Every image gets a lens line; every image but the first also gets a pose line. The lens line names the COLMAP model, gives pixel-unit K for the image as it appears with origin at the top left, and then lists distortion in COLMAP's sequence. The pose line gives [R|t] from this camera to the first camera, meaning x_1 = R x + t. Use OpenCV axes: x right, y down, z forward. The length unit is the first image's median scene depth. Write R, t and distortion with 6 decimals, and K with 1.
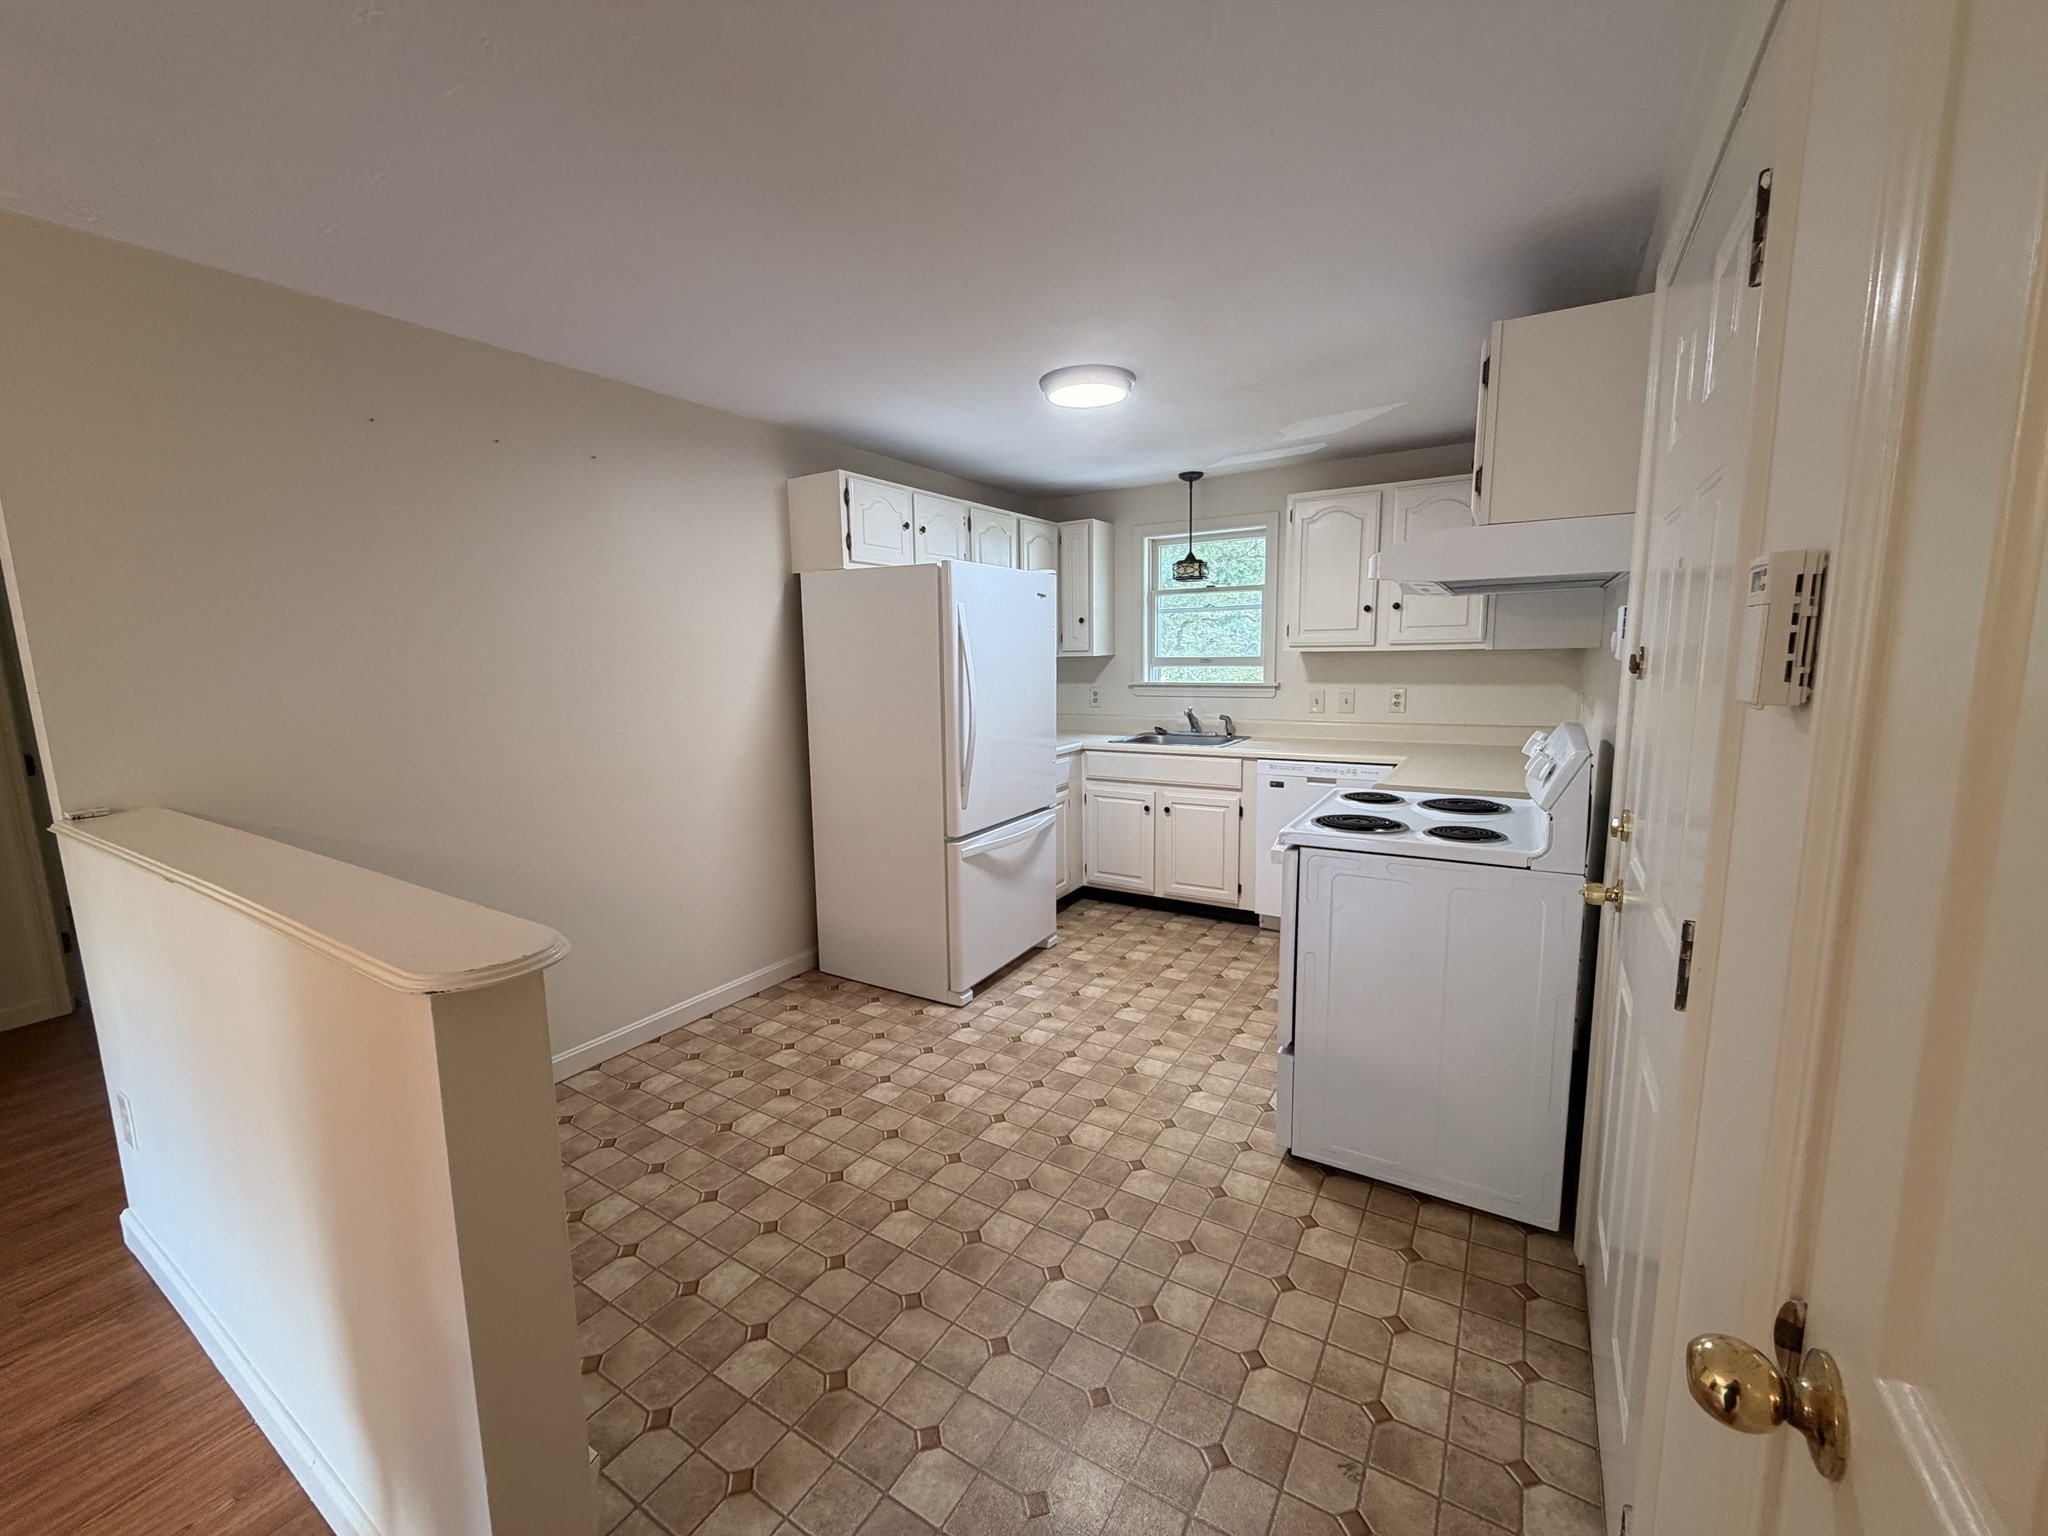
lens RADIAL K [[817.9, 0, 1022.4], [0, 817.9, 773.5], [0, 0, 1]] dist [0.000232, 0.000537]
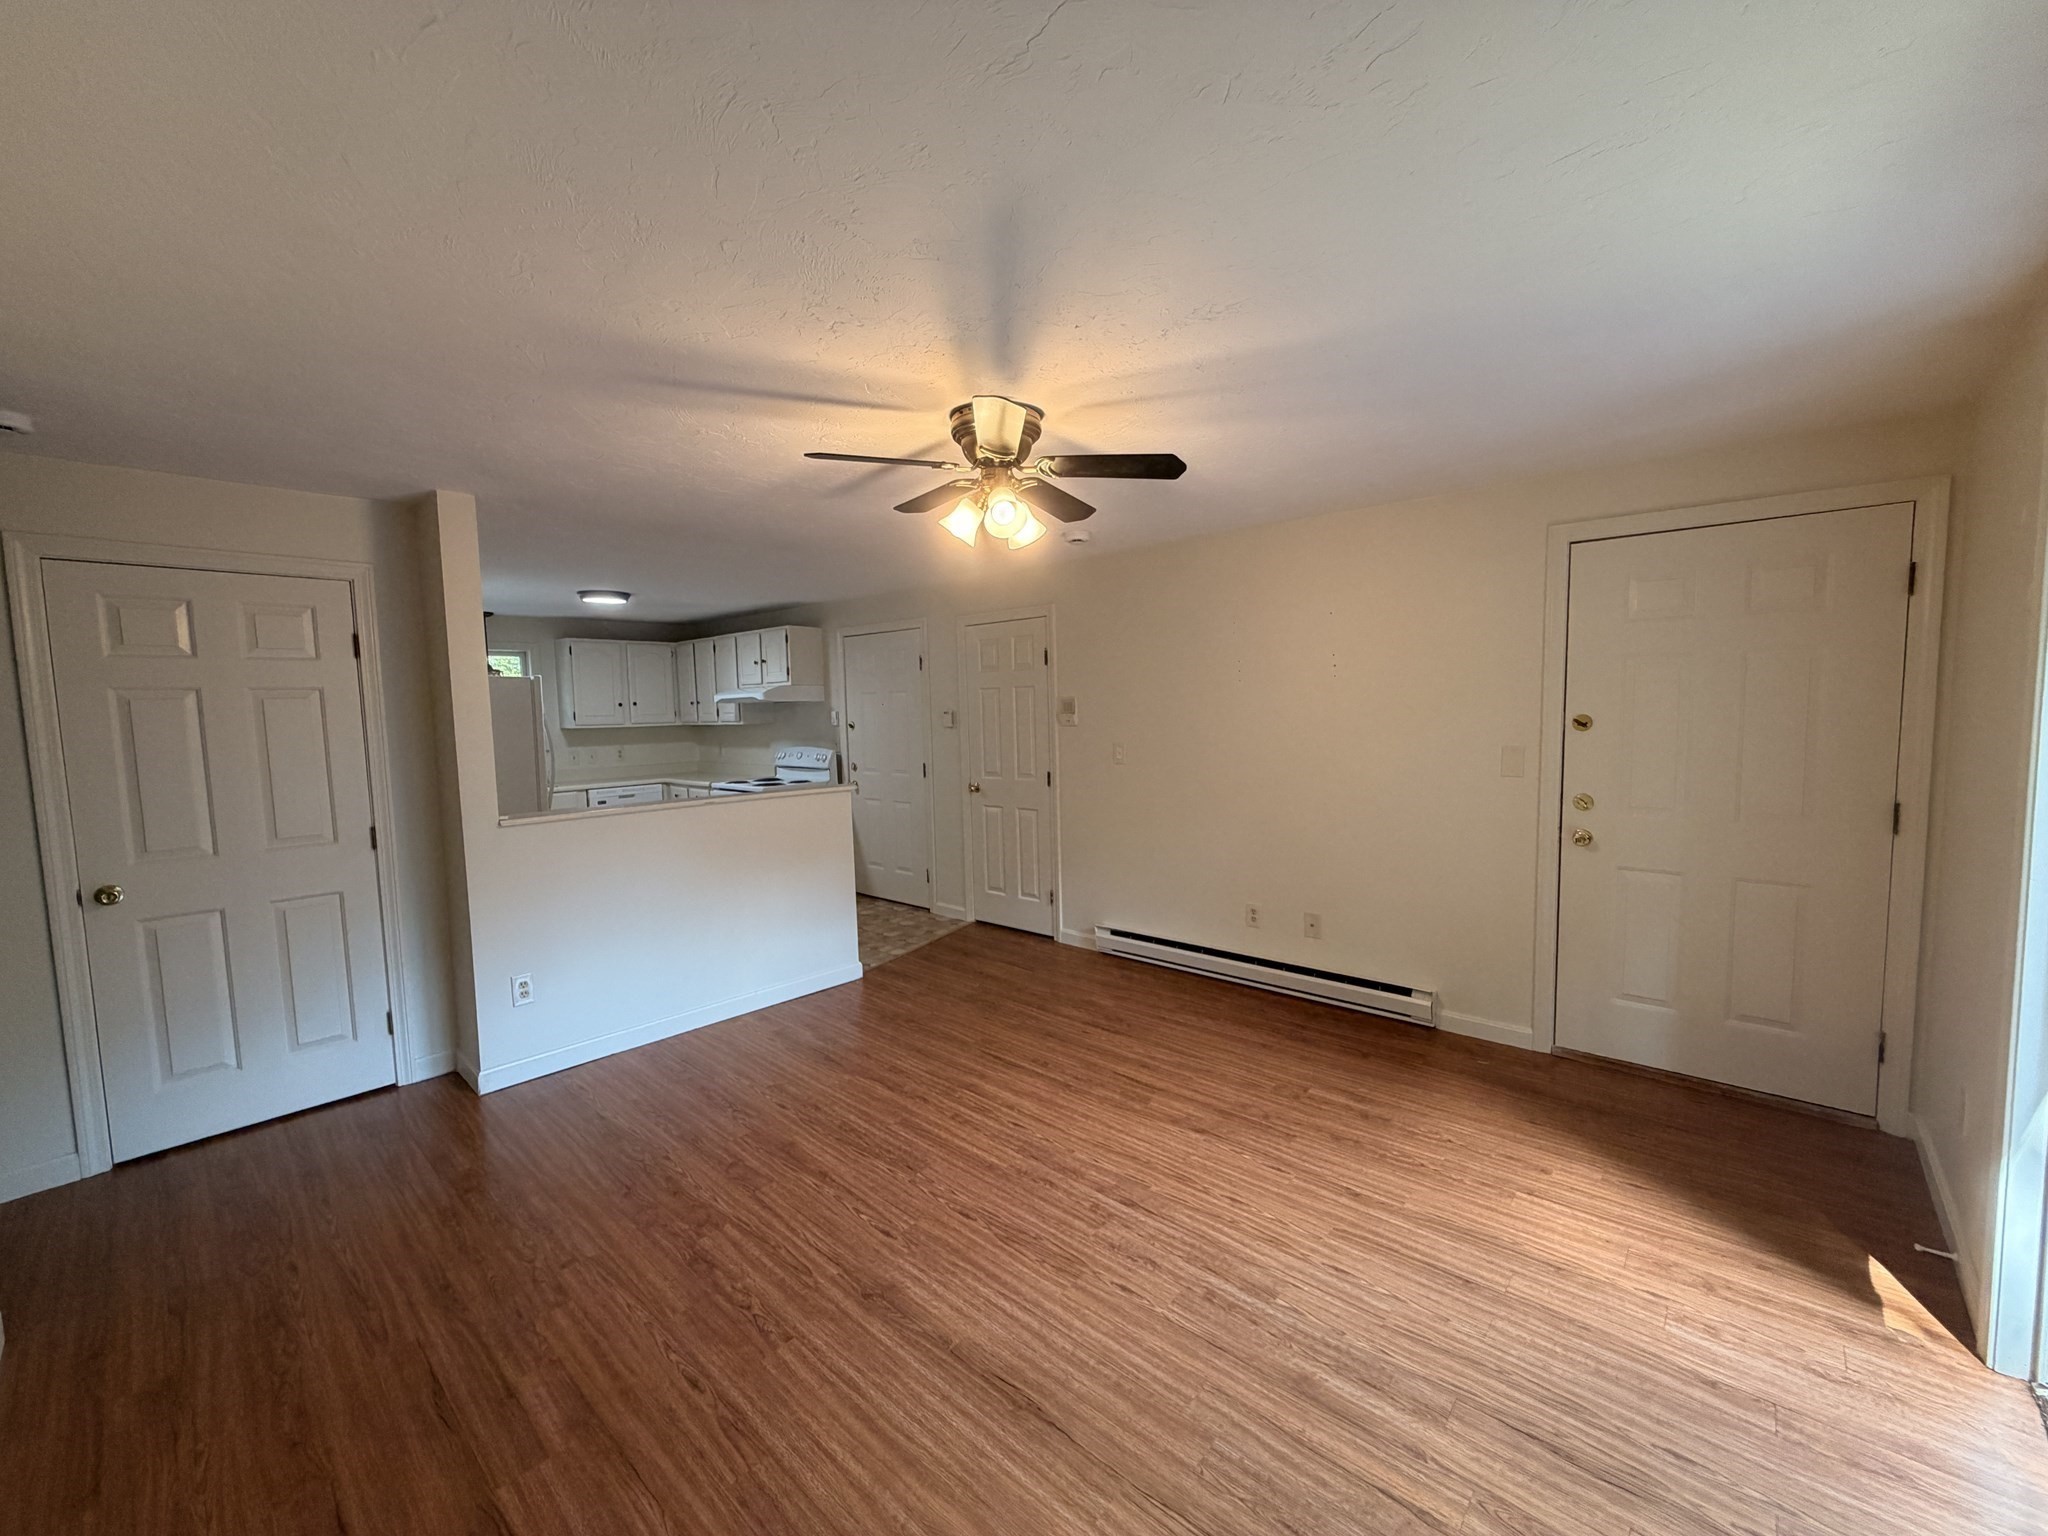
lens RADIAL K [[817.9, 0, 1022.4], [0, 817.9, 773.5], [0, 0, 1]] dist [0.000232, 0.000537]
pose [[0.180660, -0.067293, 0.981241, -1.282586], [0.164499, 0.985671, 0.037311, 0.035962], [-0.969692, 0.154672, 0.189141, -0.226730]]
